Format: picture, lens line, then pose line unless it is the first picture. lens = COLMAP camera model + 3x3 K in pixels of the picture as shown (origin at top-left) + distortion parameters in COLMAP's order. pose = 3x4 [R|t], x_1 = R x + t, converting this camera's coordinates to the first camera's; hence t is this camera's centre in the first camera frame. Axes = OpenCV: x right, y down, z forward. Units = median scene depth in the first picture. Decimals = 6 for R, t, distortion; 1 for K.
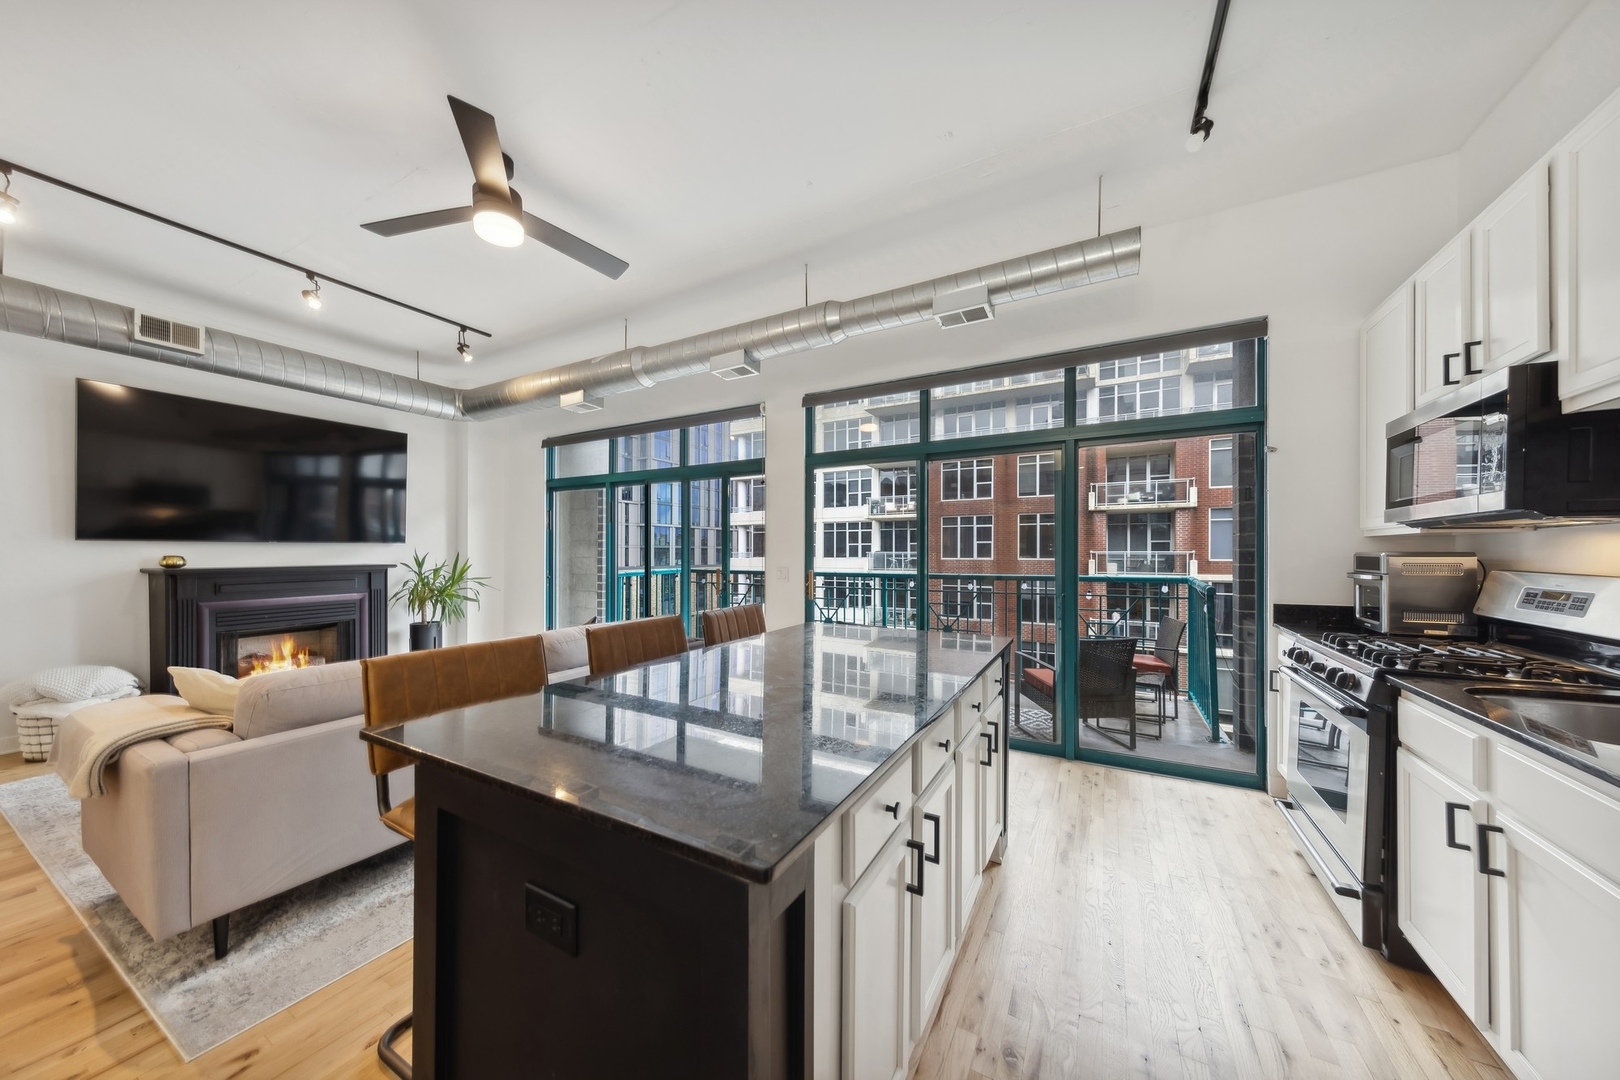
lens RADIAL K [[533.0, 0, 808.9], [0, 533.0, 551.6], [0, 0, 1]] dist [0.000336, 0.000007]
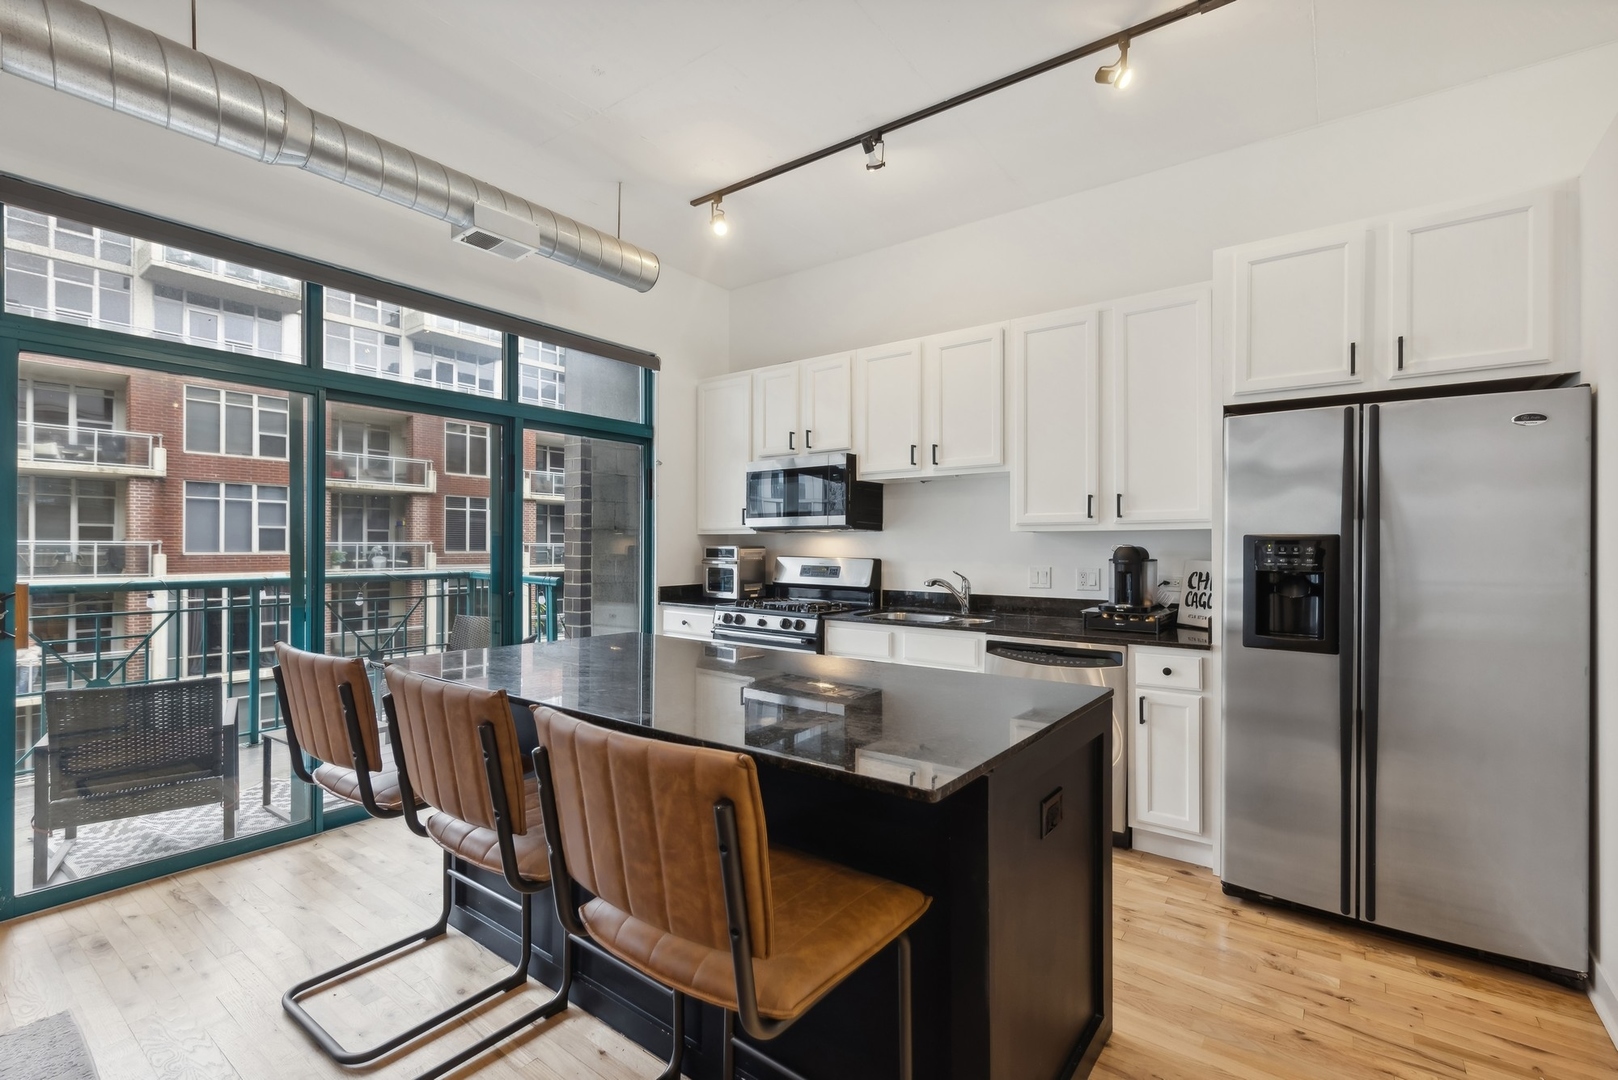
lens RADIAL K [[719.2, 0, 806.0], [0, 719.2, 548.8], [0, 0, 1]] dist [0.002007, -0.000065]
pose [[0.136318, -0.002252, 0.990663, -0.181816], [-0.007256, 0.999968, 0.003271, 0.000333], [-0.990639, -0.007634, 0.136297, 0.103047]]
